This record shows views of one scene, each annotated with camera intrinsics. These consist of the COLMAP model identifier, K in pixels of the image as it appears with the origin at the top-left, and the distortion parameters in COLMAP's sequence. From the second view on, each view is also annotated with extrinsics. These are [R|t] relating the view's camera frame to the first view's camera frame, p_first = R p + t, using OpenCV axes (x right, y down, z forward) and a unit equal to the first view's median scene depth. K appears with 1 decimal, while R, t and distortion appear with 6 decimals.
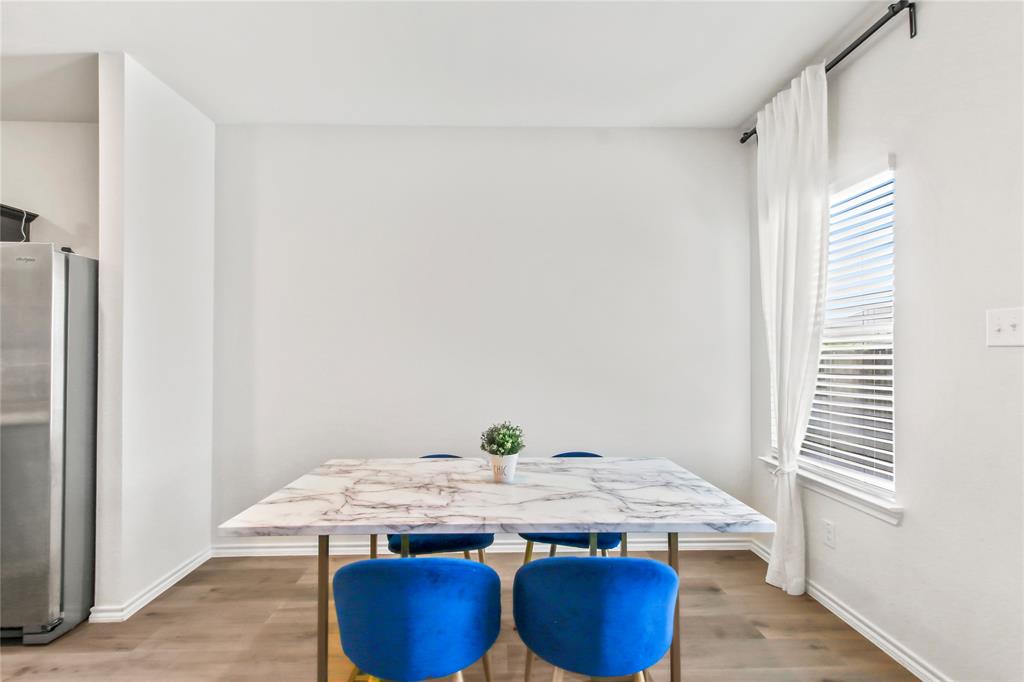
lens RADIAL K [[459.2, 0, 507.6], [0, 459.2, 352.7], [0, 0, 1]] dist [0.001720, 0.000480]
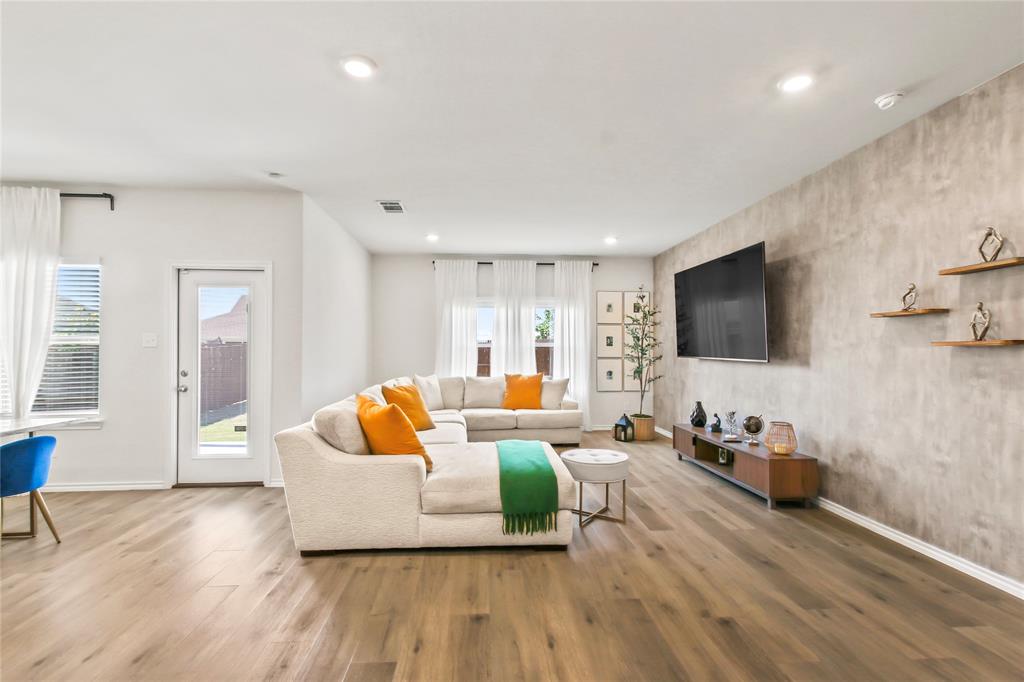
lens RADIAL K [[464.2, 0, 507.9], [0, 464.2, 349.9], [0, 0, 1]] dist [0.002759, -0.000534]
pose [[-0.044269, 0.004253, 0.999011, -1.322676], [-0.011990, 0.999917, -0.004788, -0.011412], [-0.998948, -0.012190, -0.044214, -0.756011]]
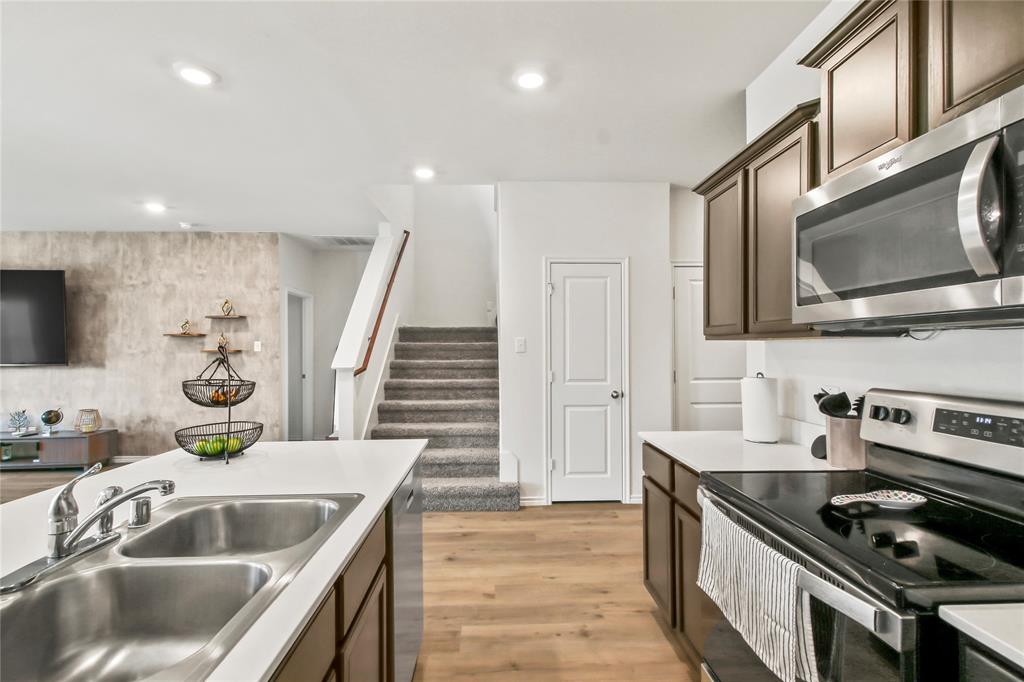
lens RADIAL K [[465.1, 0, 510.6], [0, 465.1, 342.6], [0, 0, 1]] dist [0.014838, -0.000048]
pose [[-0.999808, 0.011437, -0.015887, -1.765896], [0.011791, 0.999681, -0.022351, -0.020487], [0.015626, -0.022534, -0.999624, 0.645658]]
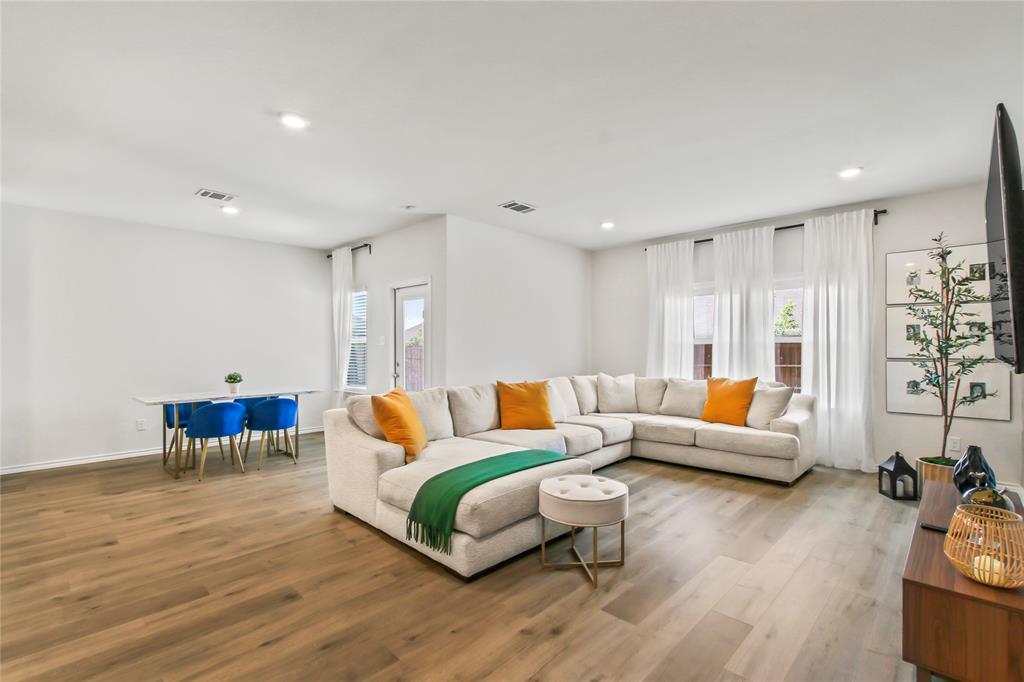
lens RADIAL K [[462.8, 0, 505.6], [0, 462.8, 344.5], [0, 0, 1]] dist [0.002029, 0.000050]
pose [[0.714011, 0.005434, 0.700113, -0.702854], [-0.009311, 0.999955, 0.001734, -0.032200], [-0.700072, -0.007757, 0.714030, -1.896790]]
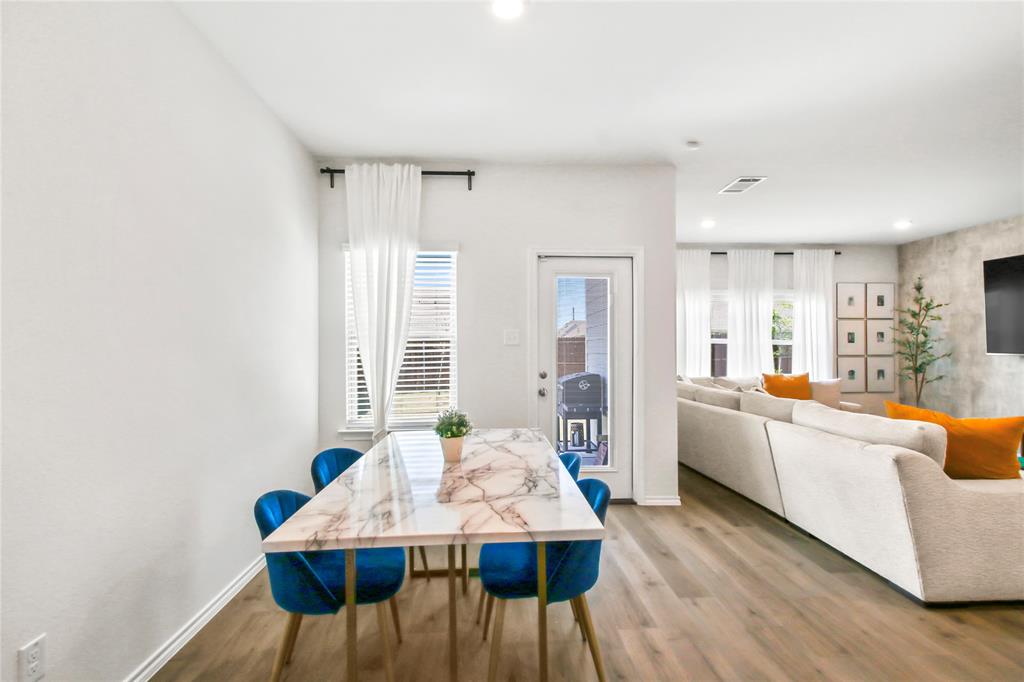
lens RADIAL K [[462.8, 0, 505.6], [0, 462.8, 344.5], [0, 0, 1]] dist [0.002029, 0.000050]
pose [[-0.017946, 0.012882, 0.999756, -0.996487], [-0.007907, 0.999884, -0.013026, 0.005465], [-0.999808, -0.008139, -0.017842, 0.766613]]
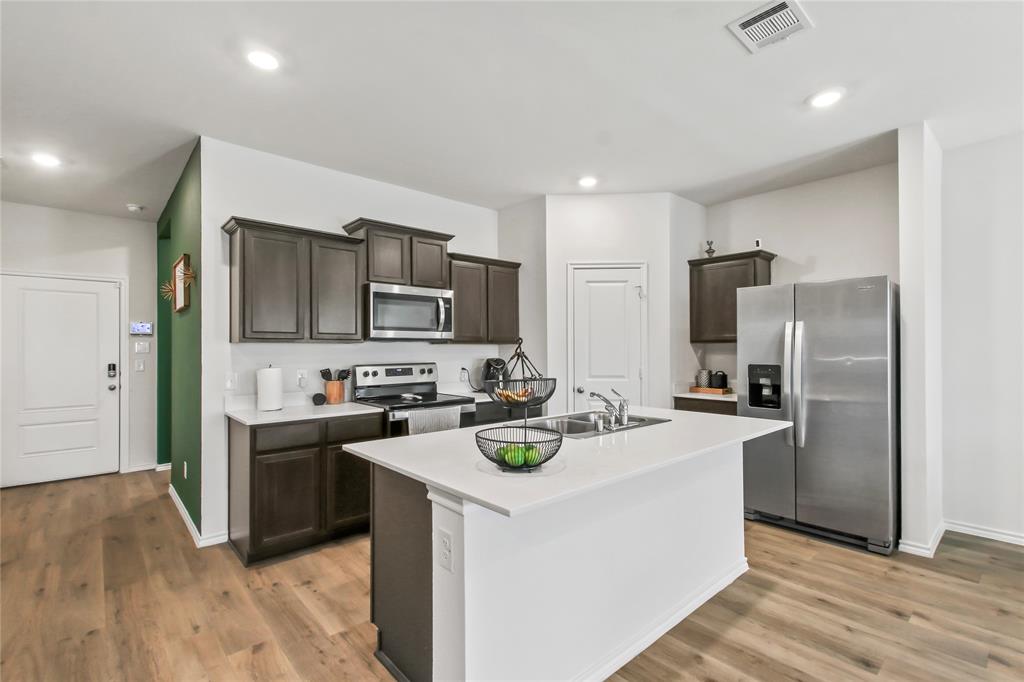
lens RADIAL K [[460.0, 0, 511.6], [0, 460.0, 346.4], [0, 0, 1]] dist [0.009722, -0.000206]
pose [[0.647154, 0.001218, -0.762359, -0.629165], [0.007086, 0.999946, 0.007612, -0.038109], [0.762327, -0.010329, 0.647110, -0.791074]]
